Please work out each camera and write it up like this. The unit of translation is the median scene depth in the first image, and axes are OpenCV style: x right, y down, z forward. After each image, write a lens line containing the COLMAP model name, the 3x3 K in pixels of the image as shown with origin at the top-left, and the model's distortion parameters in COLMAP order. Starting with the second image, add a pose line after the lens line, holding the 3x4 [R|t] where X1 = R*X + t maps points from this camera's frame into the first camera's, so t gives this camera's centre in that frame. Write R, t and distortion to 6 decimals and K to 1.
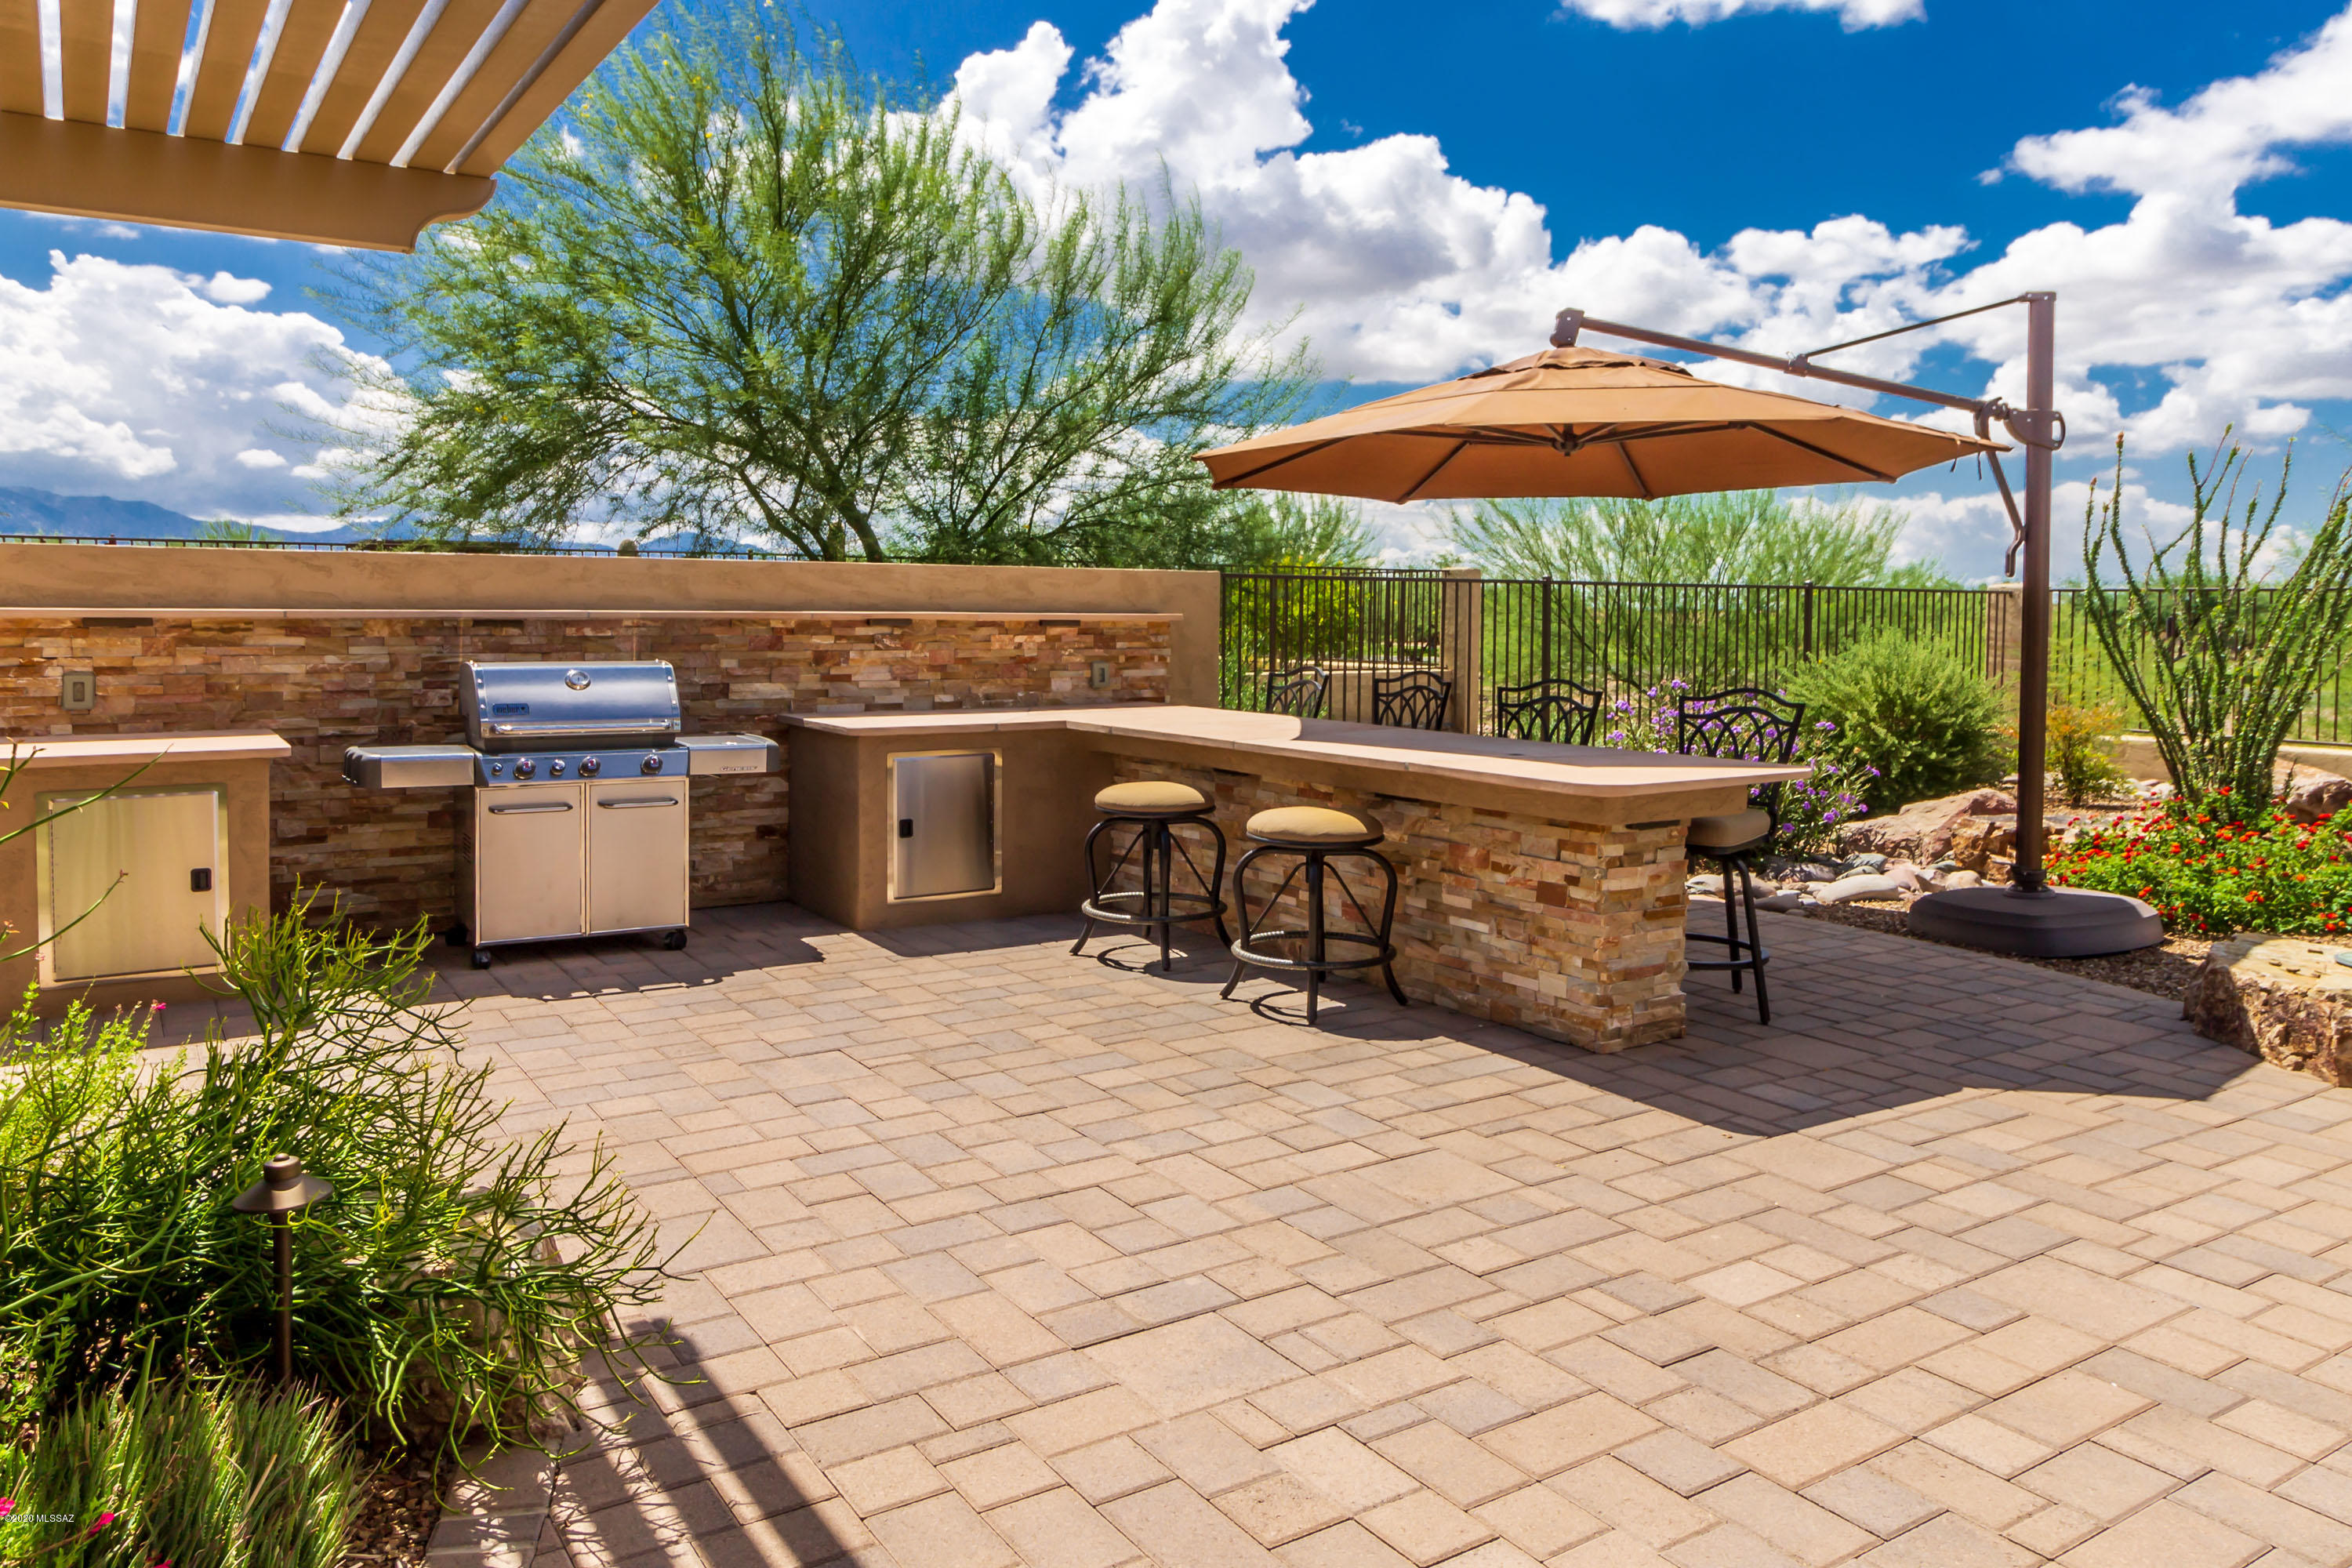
lens RADIAL K [[1651.3, 0, 1176.6], [0, 1651.3, 786.4], [0, 0, 1]] dist [-0.025175, -0.001105]
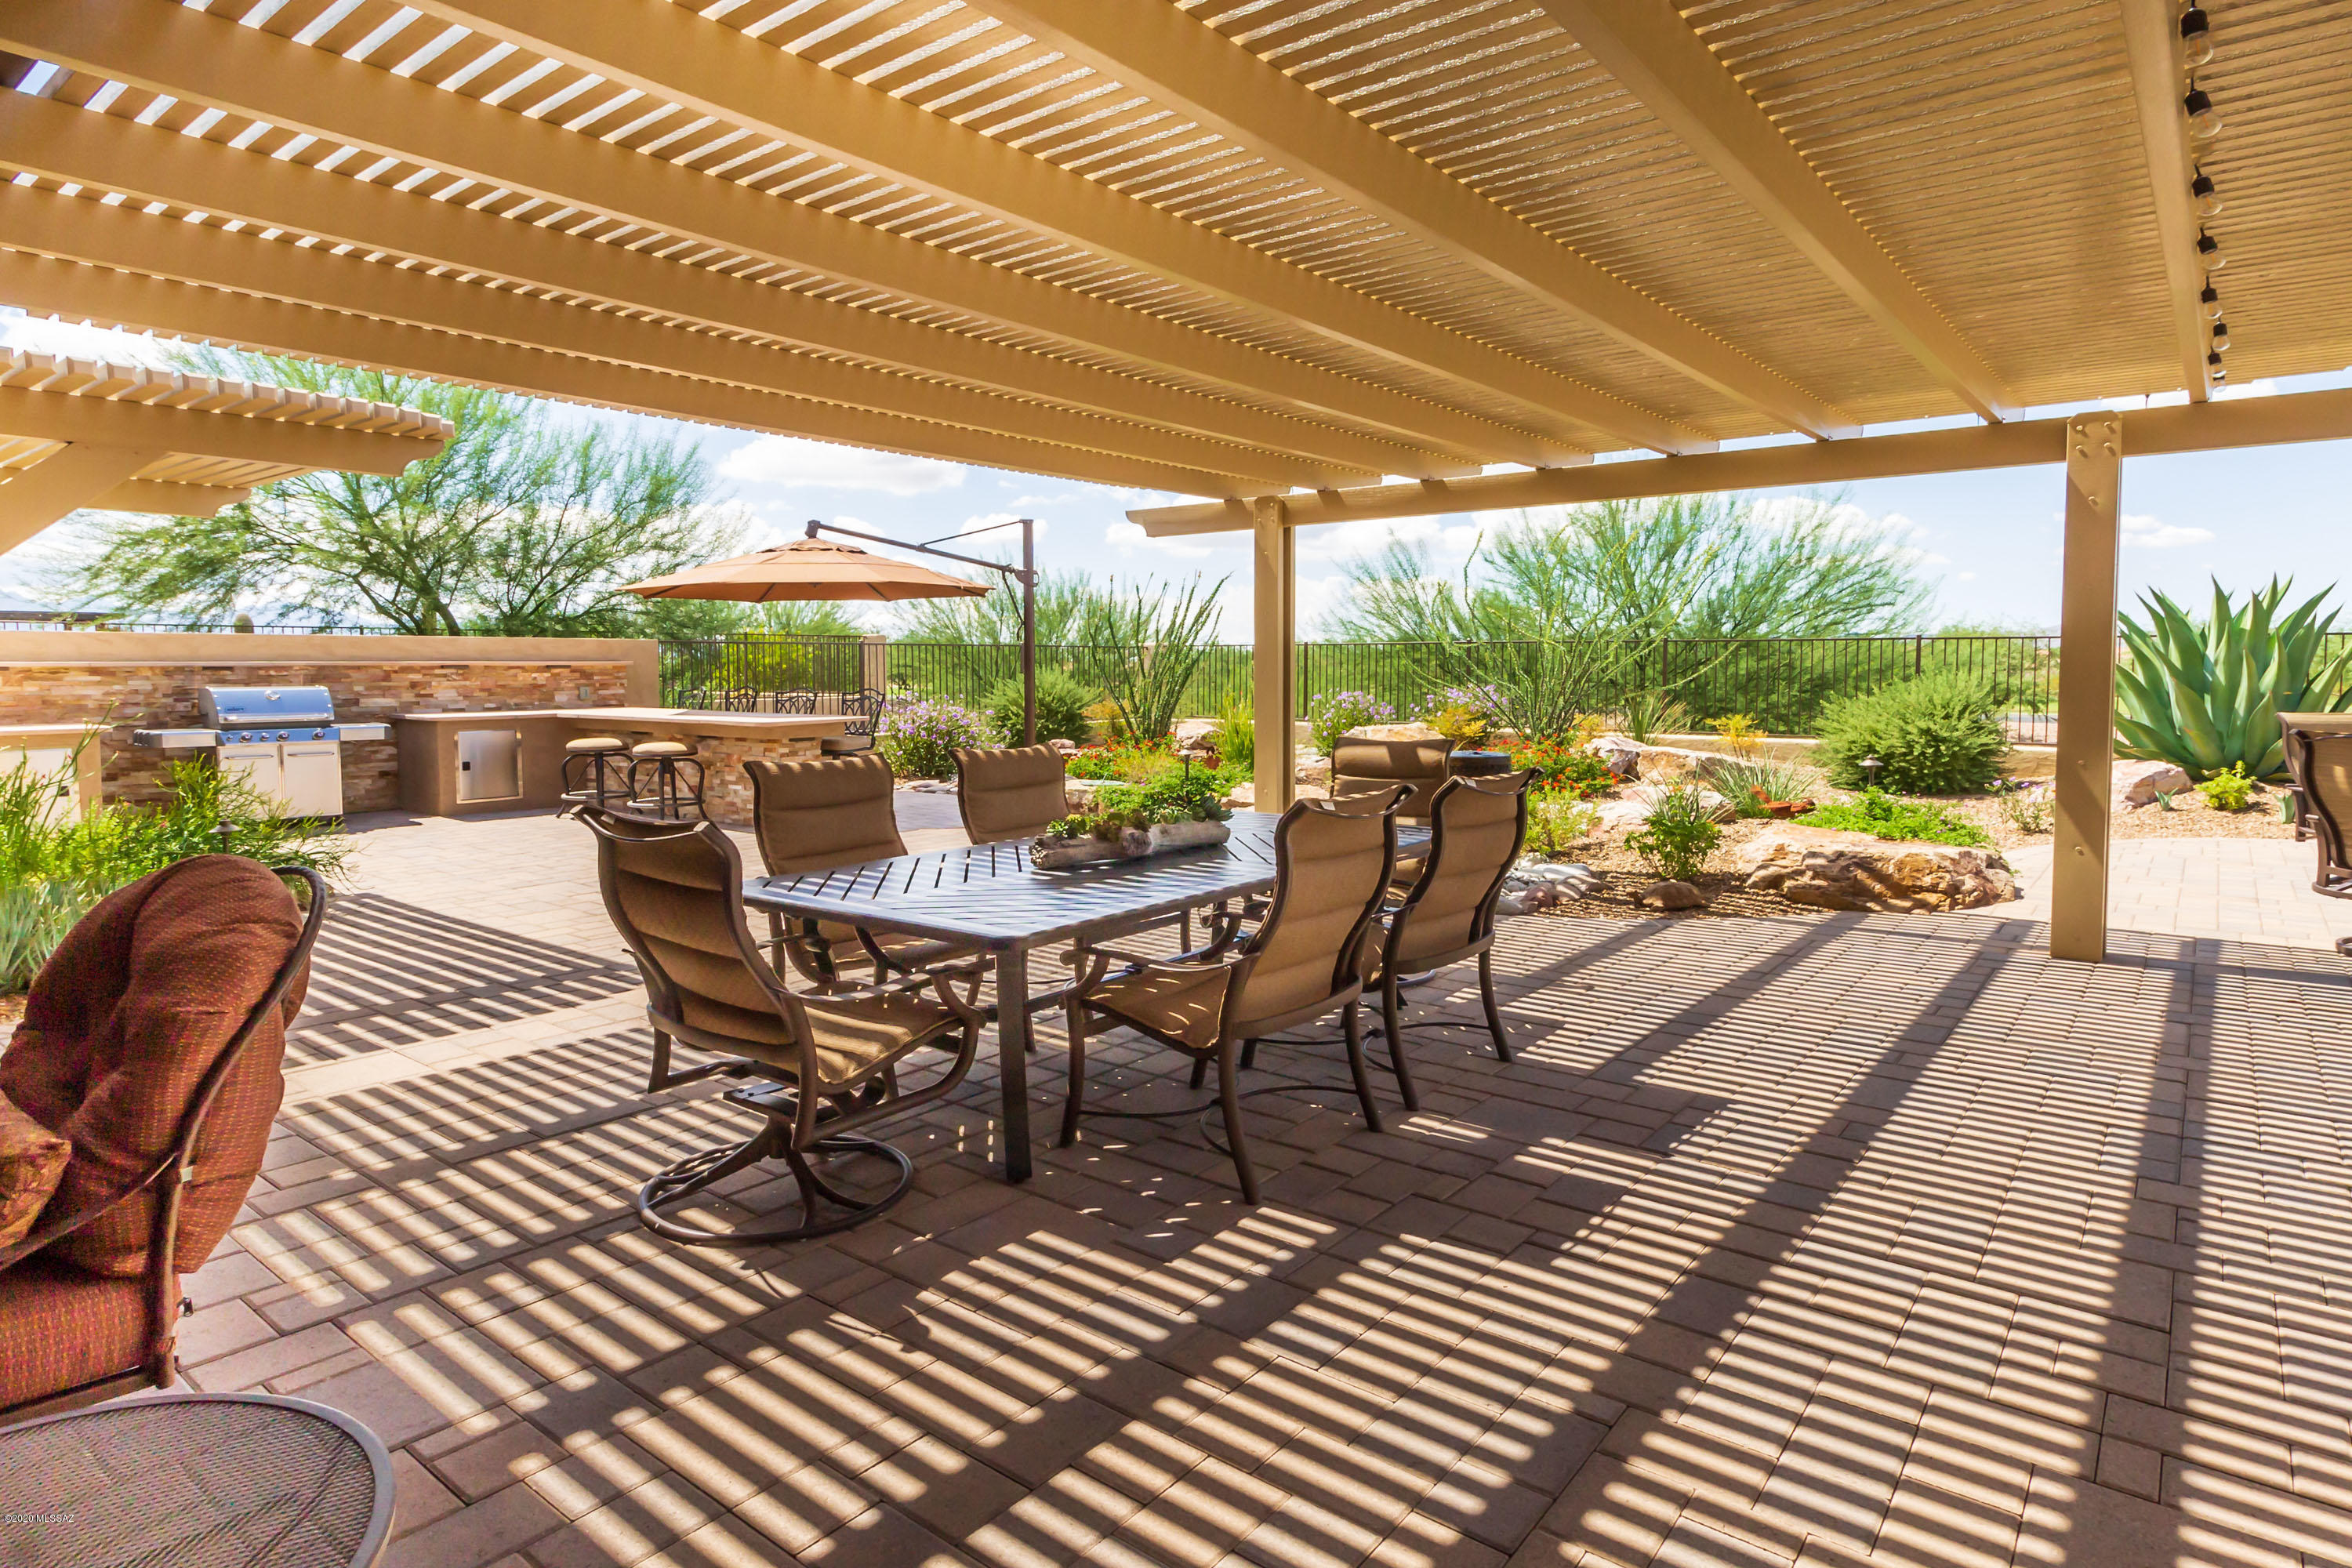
lens RADIAL K [[1079.0, 0, 1193.7], [0, 1079.0, 739.2], [0, 0, 1]] dist [-0.022441, -0.000802]
pose [[0.914940, -0.036416, 0.401945, 0.114540], [0.050346, 0.998440, -0.024145, 0.060726], [-0.400438, 0.042328, 0.915346, -0.503987]]
